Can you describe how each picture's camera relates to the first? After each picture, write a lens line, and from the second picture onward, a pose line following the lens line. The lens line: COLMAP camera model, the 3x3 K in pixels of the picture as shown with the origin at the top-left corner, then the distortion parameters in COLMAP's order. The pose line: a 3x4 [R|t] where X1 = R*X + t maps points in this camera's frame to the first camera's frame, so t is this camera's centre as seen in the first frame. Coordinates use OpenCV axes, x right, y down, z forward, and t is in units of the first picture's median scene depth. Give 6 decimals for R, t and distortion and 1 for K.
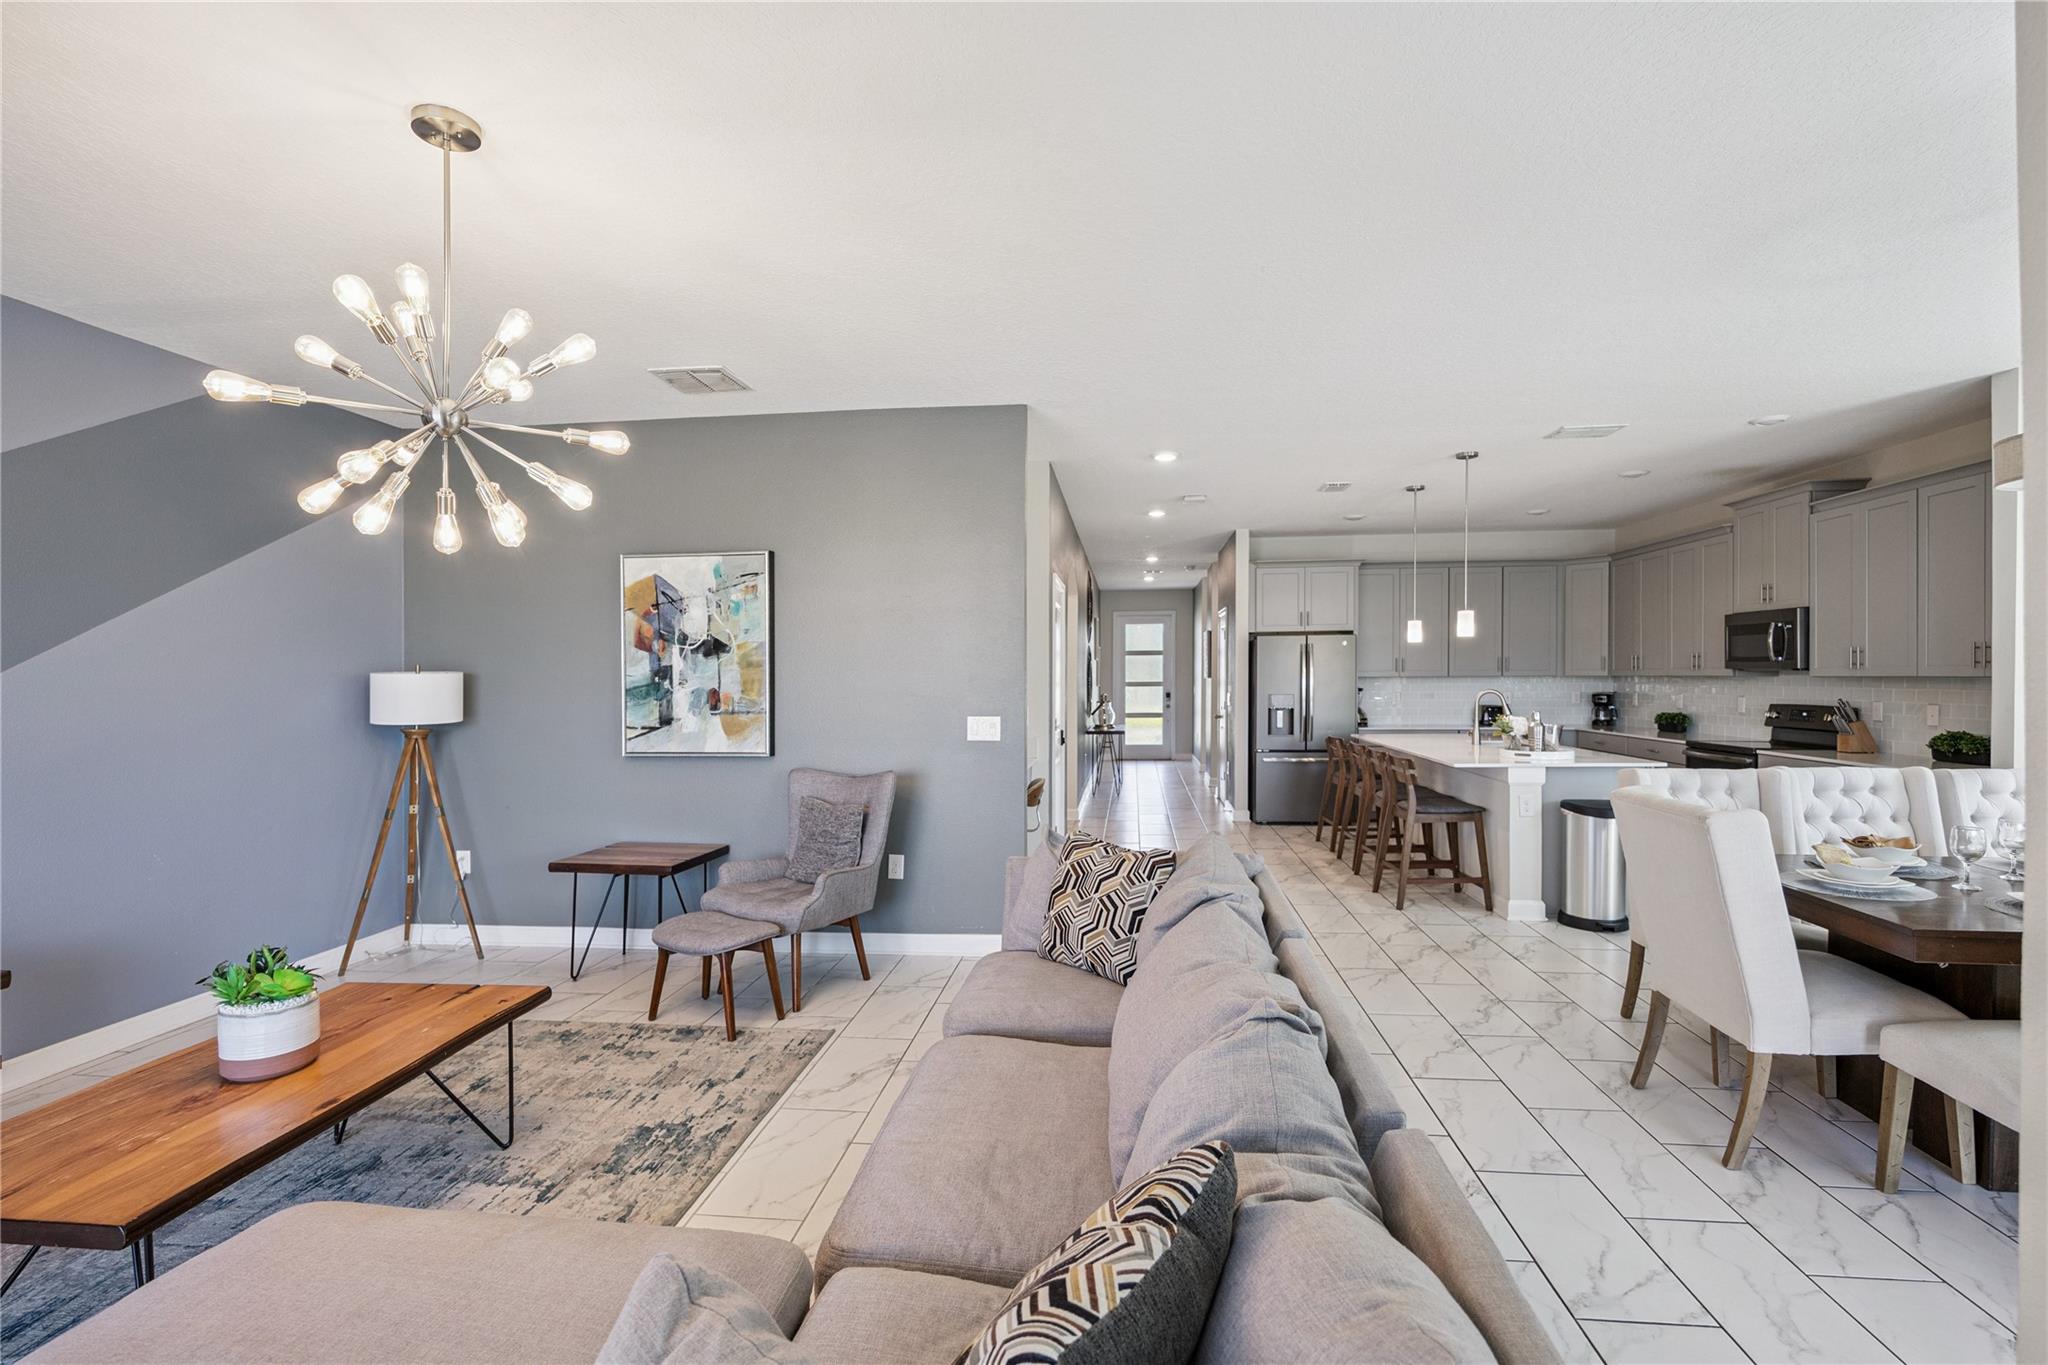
lens RADIAL K [[917.2, 0, 1024.0], [0, 917.2, 682.5], [0, 0, 1]] dist [-0.003365, -0.000325]
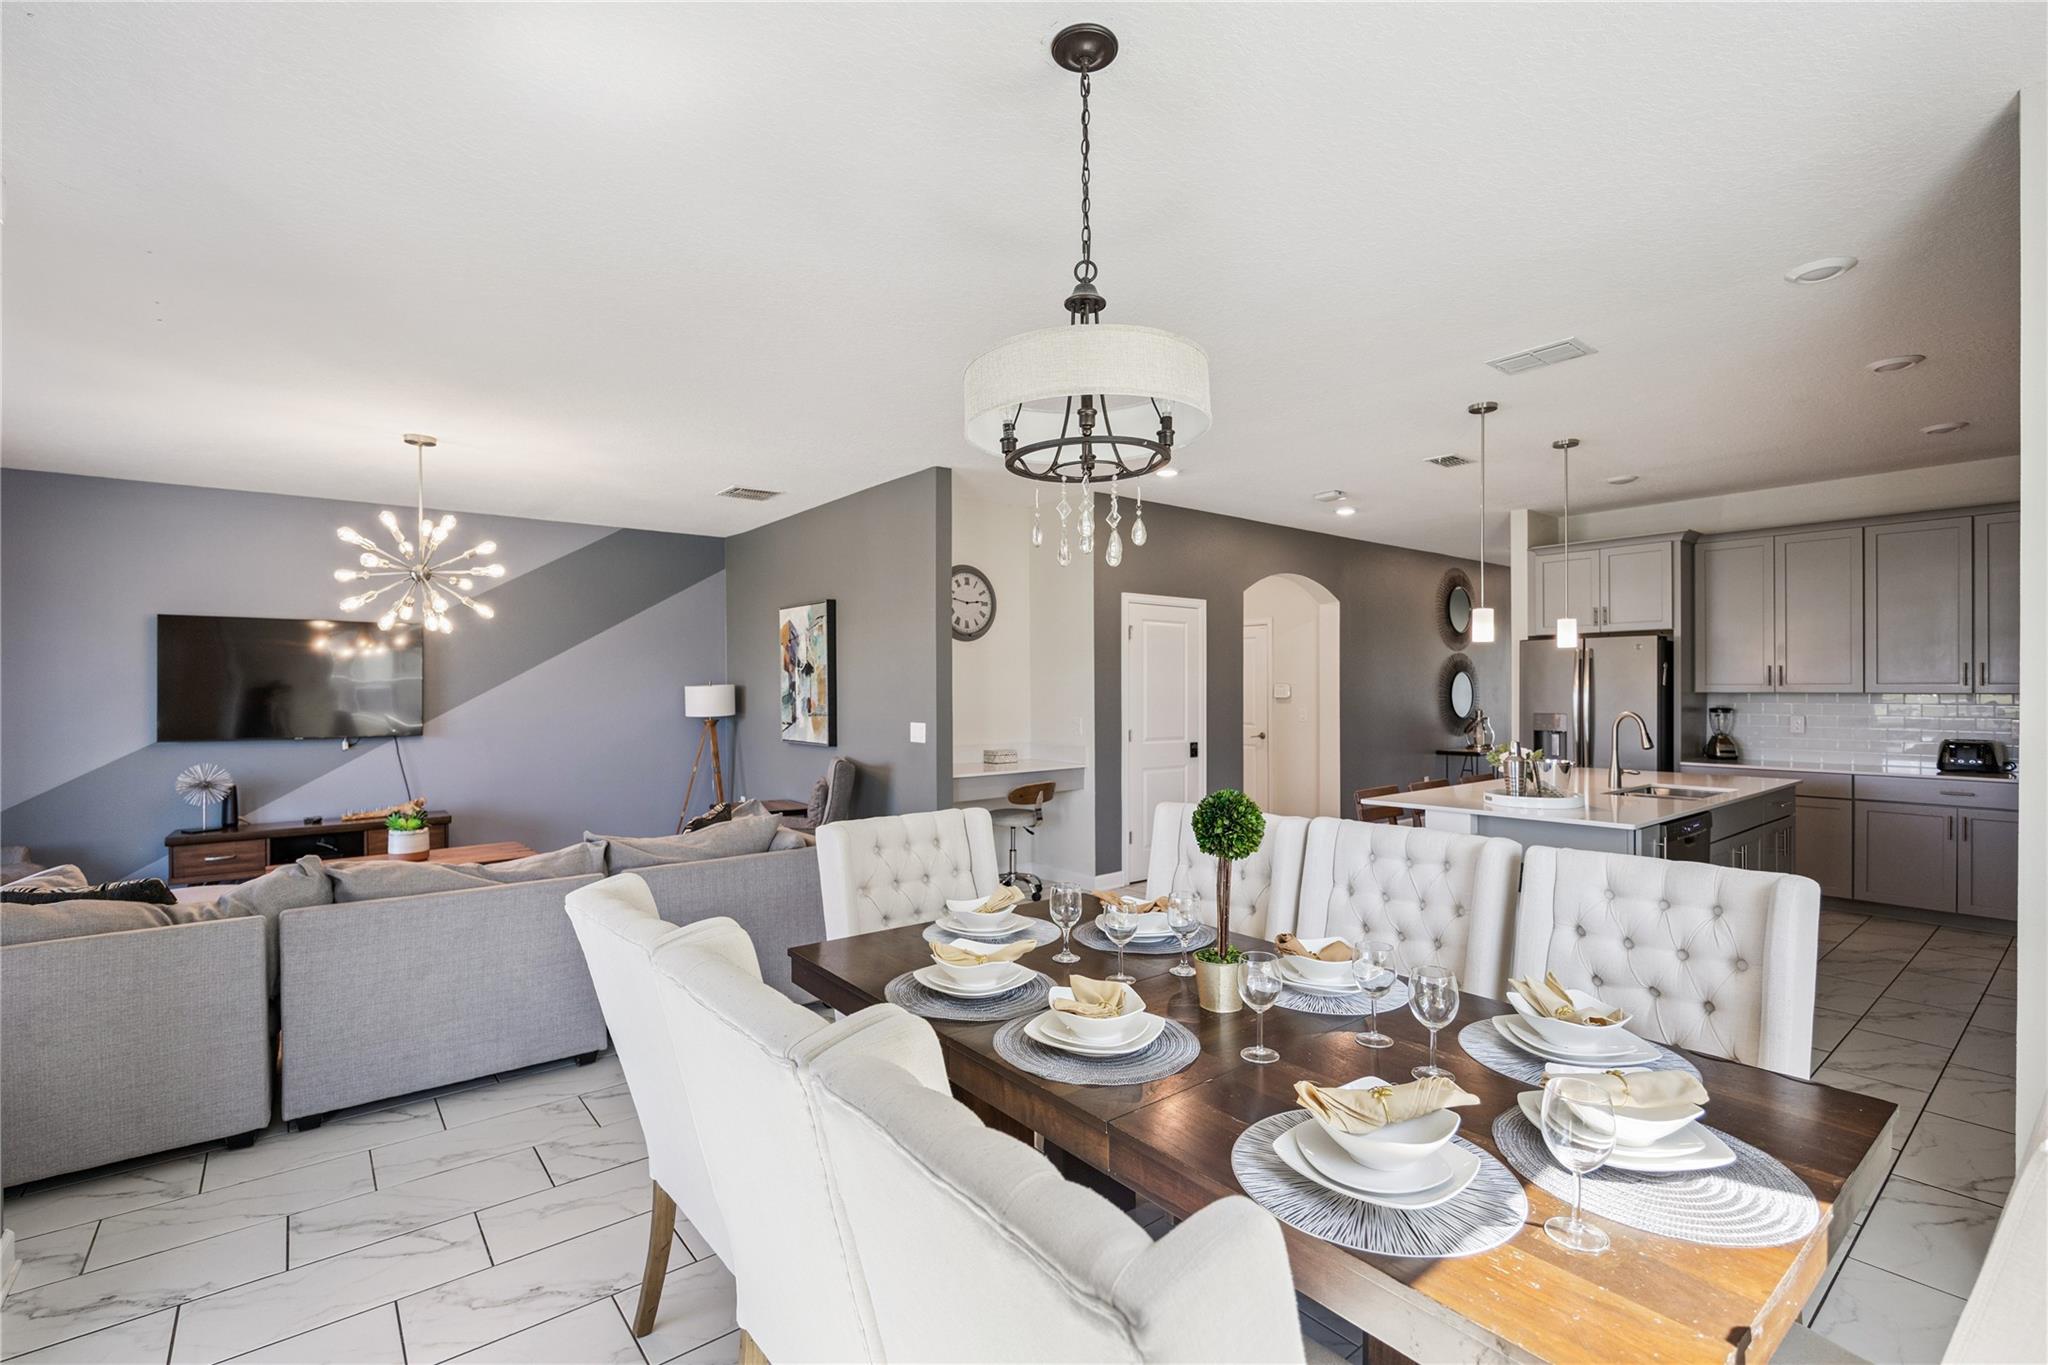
lens RADIAL K [[915.1, 0, 1025.7], [0, 915.1, 698.1], [0, 0, 1]] dist [-0.009318, -0.000479]
pose [[0.711547, 0.013247, -0.702513, 0.910410], [-0.005800, 0.999899, 0.012980, -0.013314], [0.702614, -0.005161, 0.711552, 0.215107]]
